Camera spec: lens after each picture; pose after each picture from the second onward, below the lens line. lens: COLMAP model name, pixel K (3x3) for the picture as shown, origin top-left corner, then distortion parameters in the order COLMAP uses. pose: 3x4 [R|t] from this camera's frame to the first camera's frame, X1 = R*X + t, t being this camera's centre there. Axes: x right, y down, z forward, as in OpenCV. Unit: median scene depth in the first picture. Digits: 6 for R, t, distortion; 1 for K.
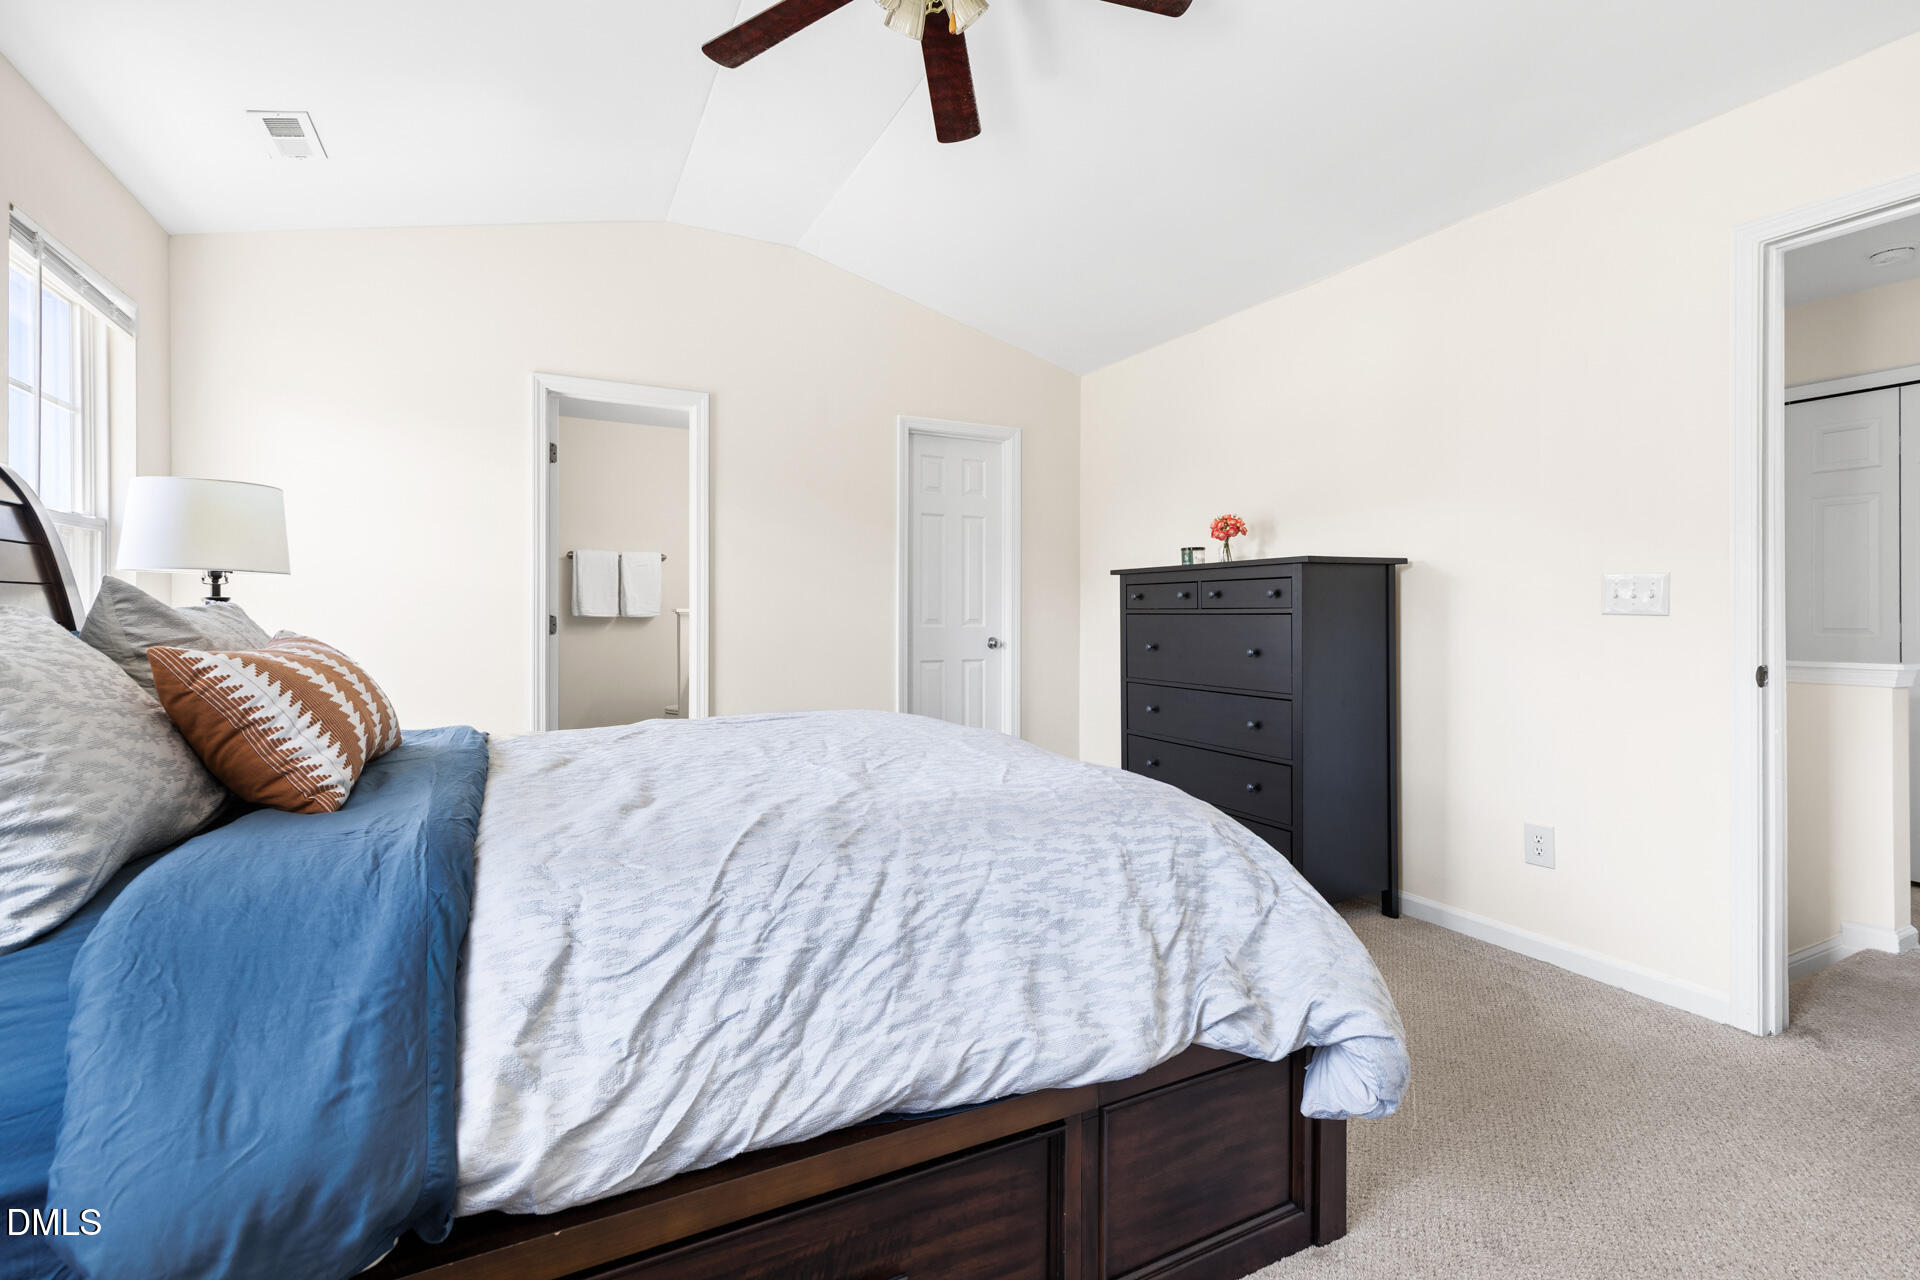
lens RADIAL K [[870.4, 0, 961.3], [0, 870.4, 624.4], [0, 0, 1]] dist [0.001426, 0.000146]
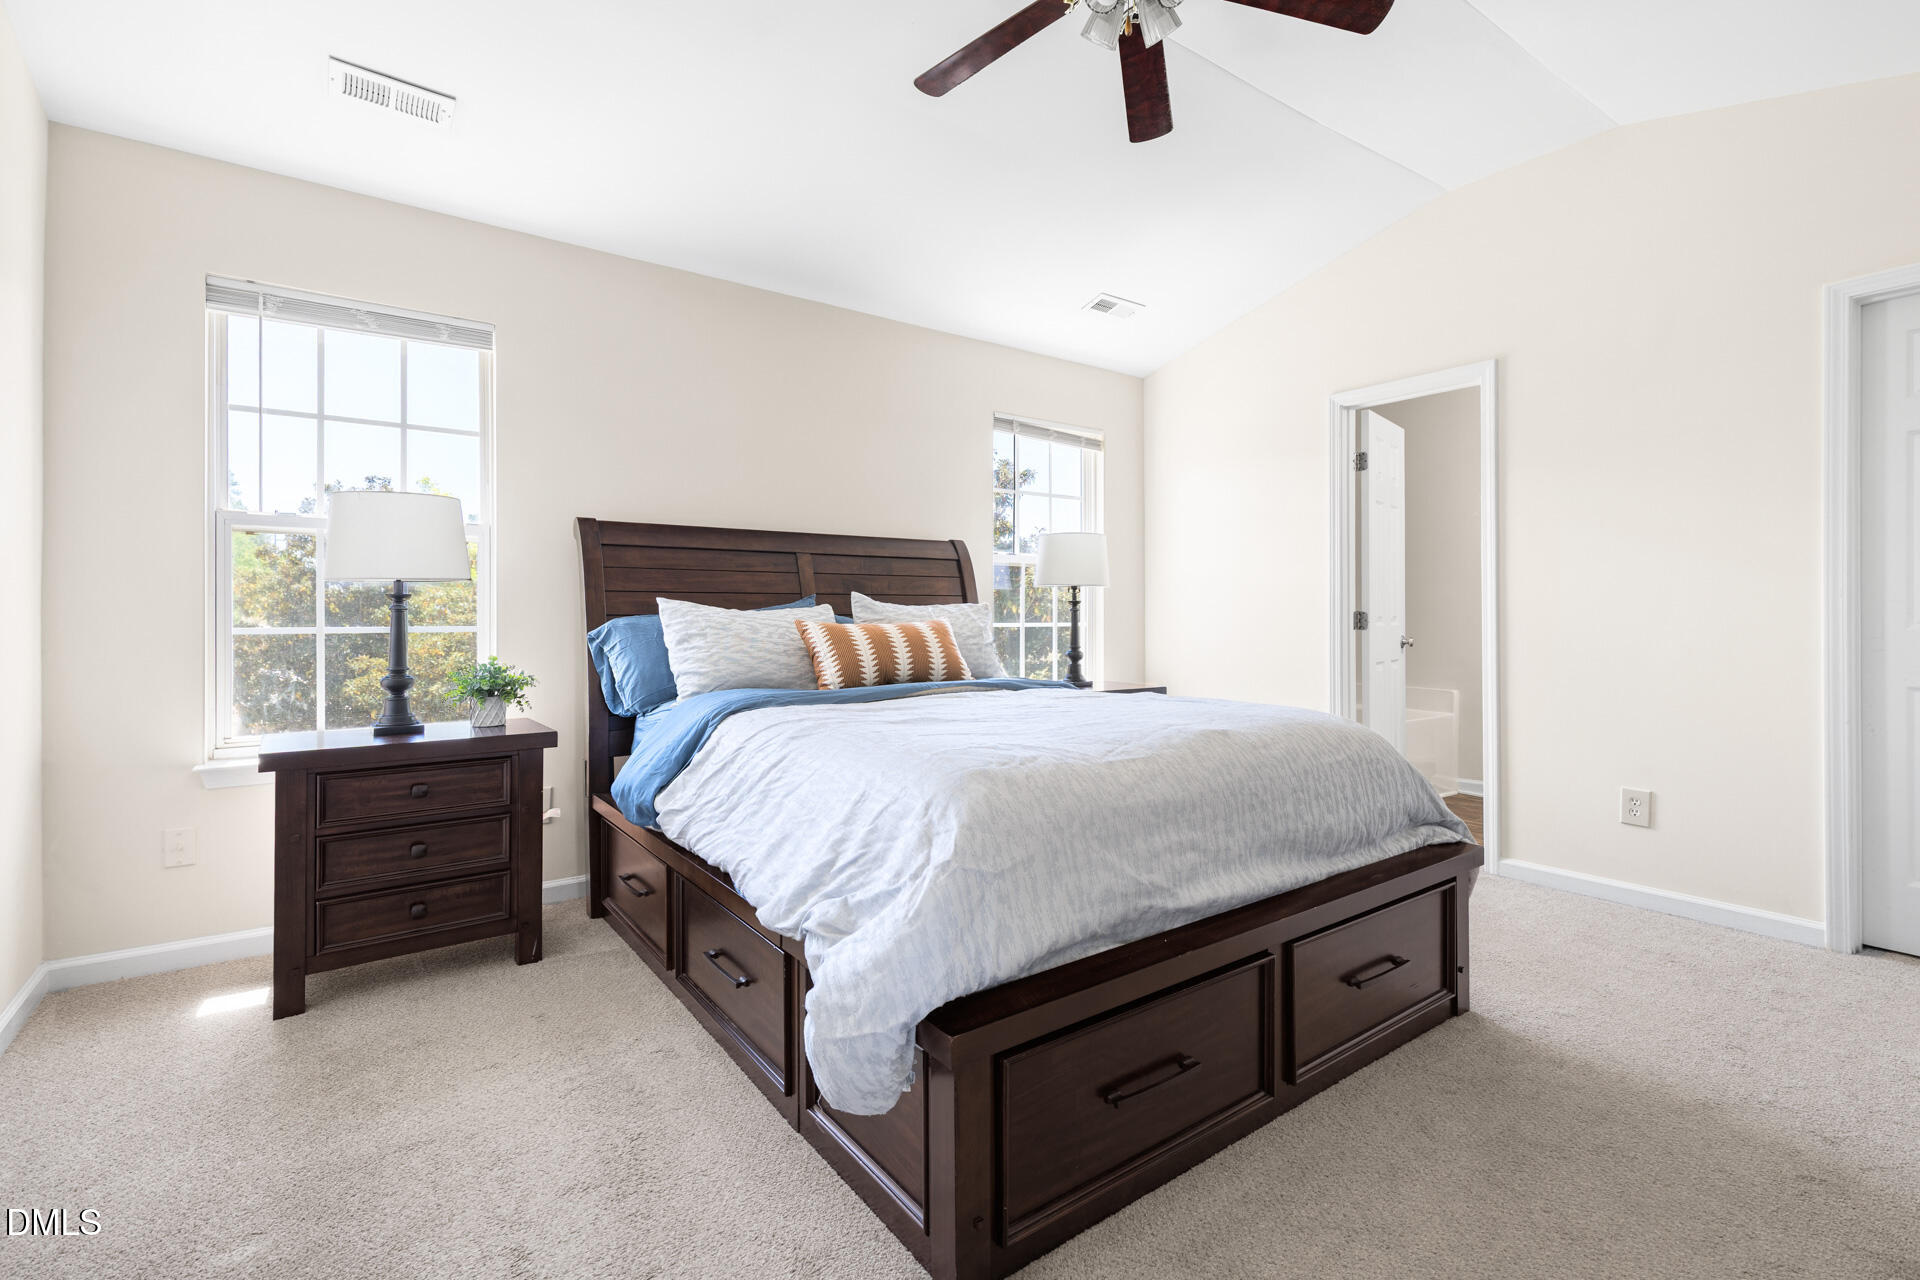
lens RADIAL K [[870.4, 0, 961.8], [0, 870.4, 626.4], [0, 0, 1]] dist [0.001426, 0.000146]
pose [[0.157161, 0.009951, -0.987523, 0.791073], [-0.007602, 0.999932, 0.008866, 0.005017], [0.987544, 0.006114, 0.157226, 0.515570]]
